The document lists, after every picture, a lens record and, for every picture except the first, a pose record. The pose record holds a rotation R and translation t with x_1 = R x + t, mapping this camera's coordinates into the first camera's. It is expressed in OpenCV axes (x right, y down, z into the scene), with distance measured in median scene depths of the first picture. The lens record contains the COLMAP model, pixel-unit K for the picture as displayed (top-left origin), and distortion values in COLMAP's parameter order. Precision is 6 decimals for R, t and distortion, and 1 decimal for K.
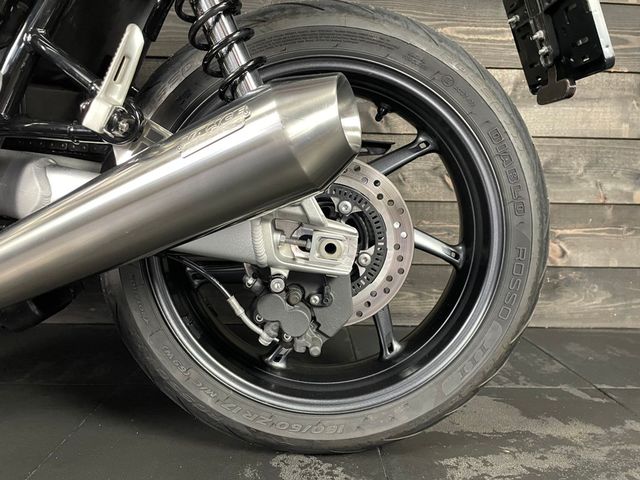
lens RADIAL K [[491.9, 0, 332.2], [0, 491.9, 241.1], [0, 0, 1]] dist [0.085409, -0.114948]
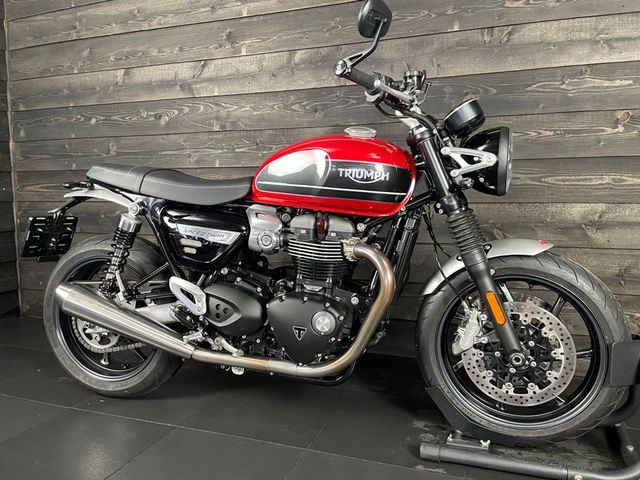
lens RADIAL K [[491.9, 0, 325.4], [0, 491.9, 239.2], [0, 0, 1]] dist [0.085409, -0.114948]
pose [[0.928873, 0.011667, -0.370214, 0.320730], [-0.008584, 0.999913, 0.009973, -0.491322], [0.370298, -0.006086, 0.928893, -1.301395]]
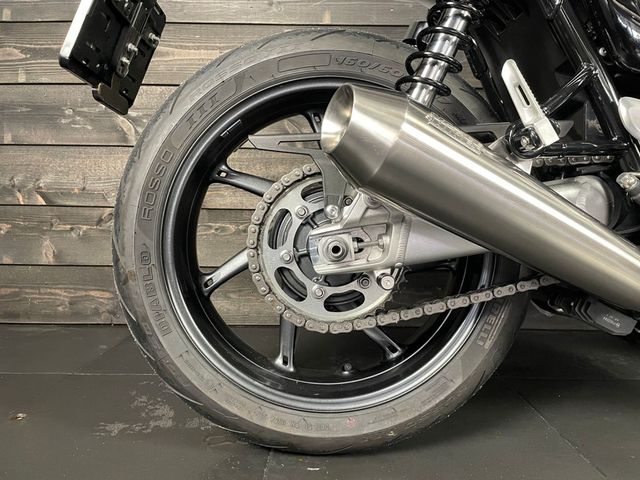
lens RADIAL K [[491.9, 0, 326.5], [0, 491.9, 235.2], [0, 0, 1]] dist [0.085409, -0.114948]
pose [[0.999464, -0.004709, -0.032411, -1.753350], [0.003472, 0.999268, -0.038104, -0.003438], [0.032567, 0.037971, 0.998748, -0.247582]]
